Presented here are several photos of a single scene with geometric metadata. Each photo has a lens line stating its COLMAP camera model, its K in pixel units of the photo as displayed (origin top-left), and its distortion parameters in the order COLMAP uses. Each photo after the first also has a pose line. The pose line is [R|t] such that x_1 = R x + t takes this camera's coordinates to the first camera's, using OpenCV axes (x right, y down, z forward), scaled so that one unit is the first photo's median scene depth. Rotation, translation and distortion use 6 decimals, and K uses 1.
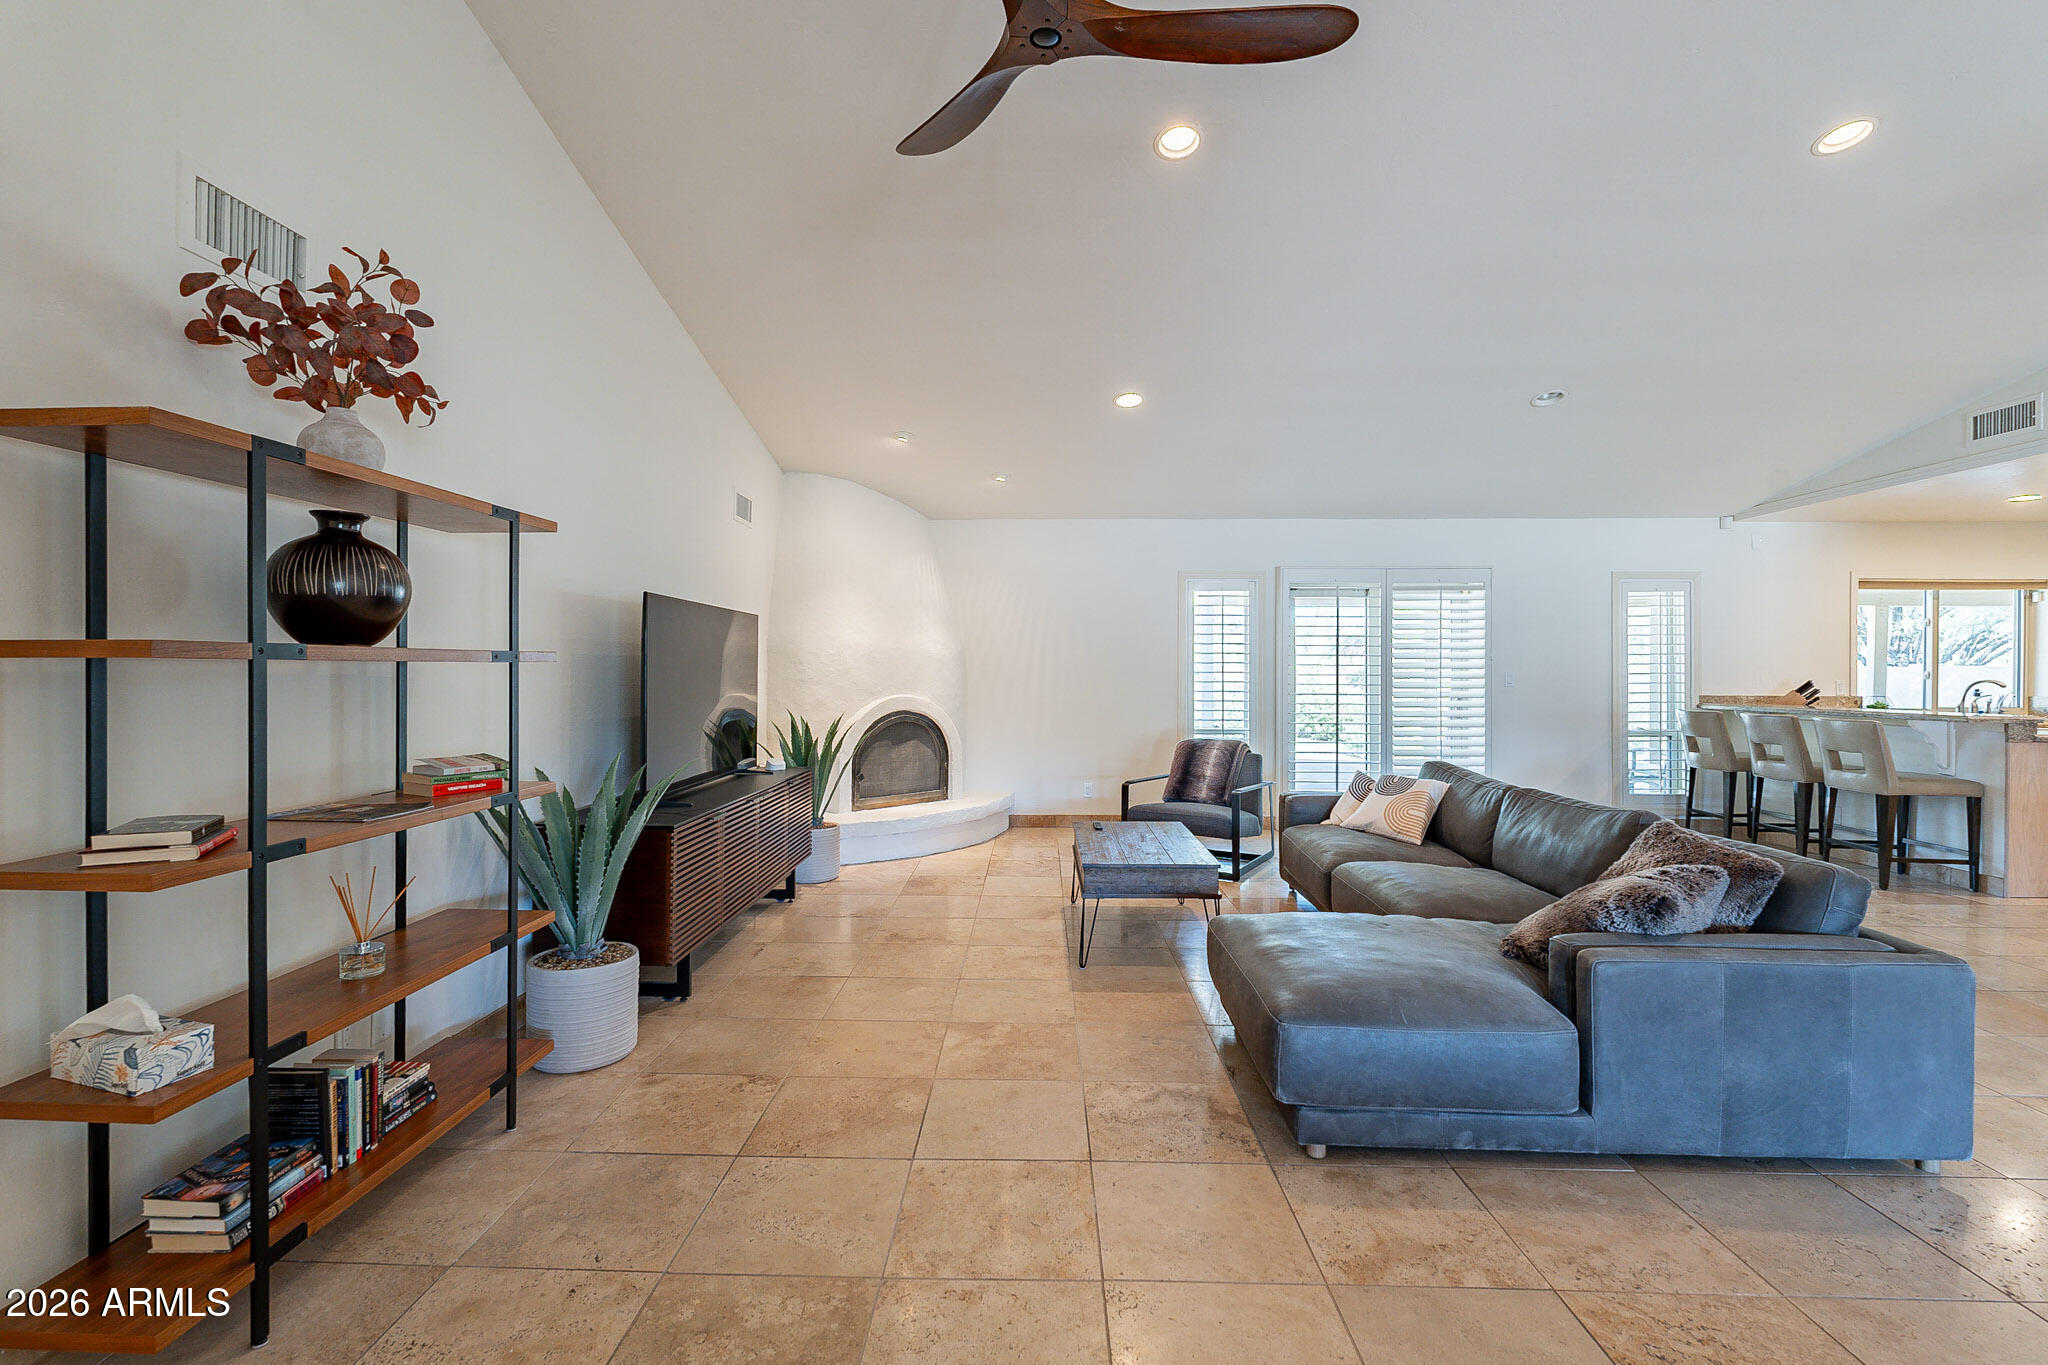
lens RADIAL K [[911.3, 0, 1008.1], [0, 911.3, 673.6], [0, 0, 1]] dist [-0.002914, 0.000336]
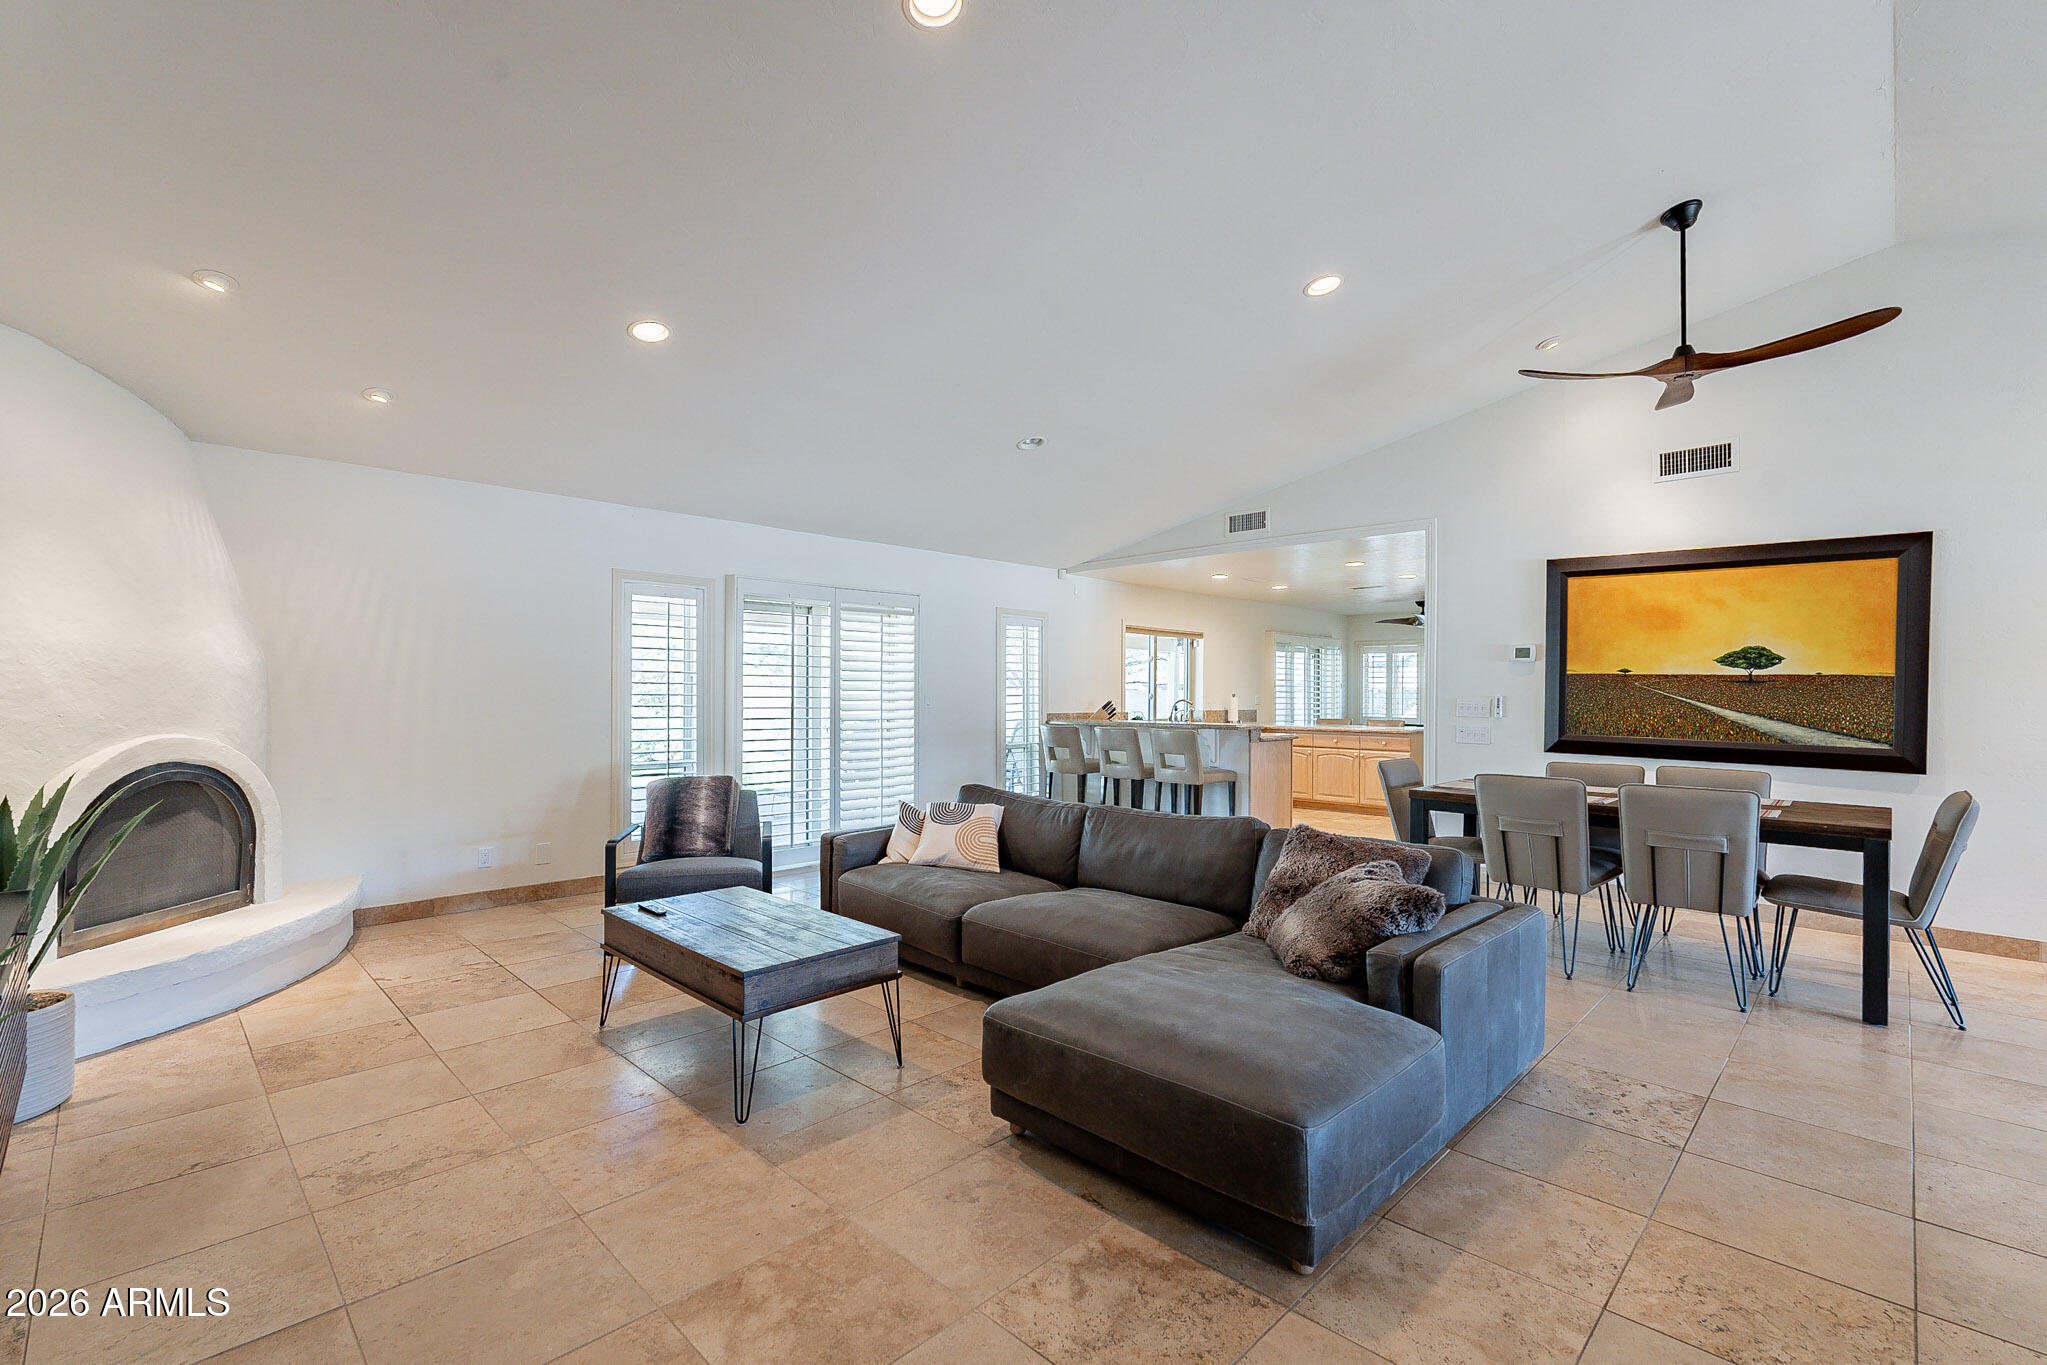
lens RADIAL K [[899.9, 0, 1016.2], [0, 899.9, 682.4], [0, 0, 1]] dist [-0.003502, 0.000160]
pose [[0.681426, 0.009120, 0.731830, -0.192537], [0.000606, 0.999915, -0.013024, -0.002117], [-0.731887, 0.009319, 0.681362, 0.261802]]
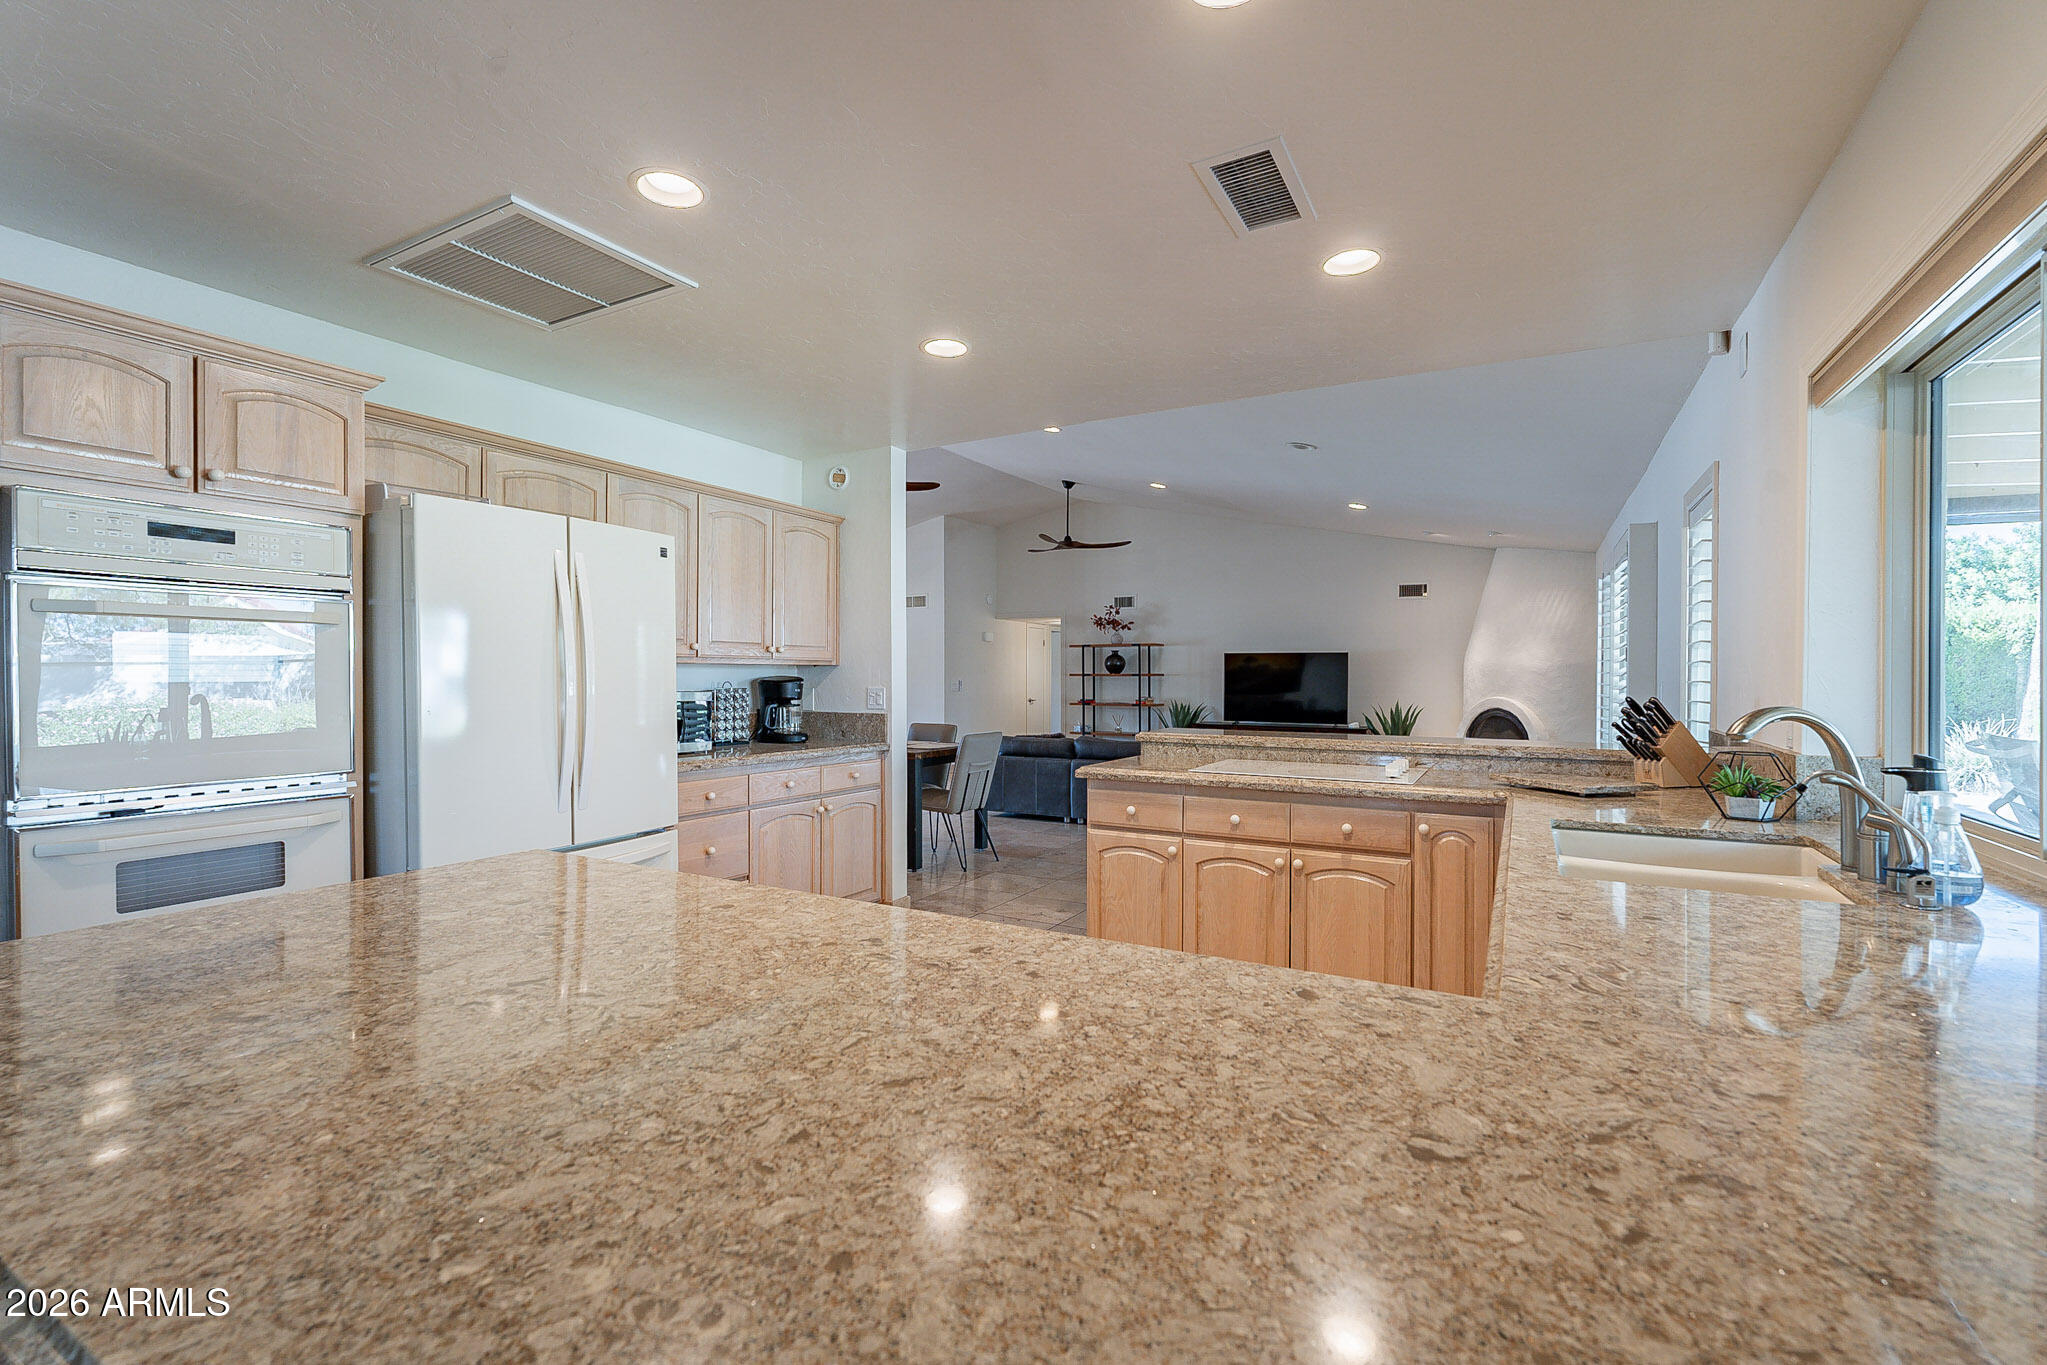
lens RADIAL K [[899.9, 0, 1016.2], [0, 899.9, 682.4], [0, 0, 1]] dist [-0.003502, 0.000160]
pose [[-0.468216, 0.001652, -0.883613, 1.689494], [-0.008111, 0.999948, 0.006168, -0.001977], [0.883577, 0.010055, -0.468178, 1.149523]]
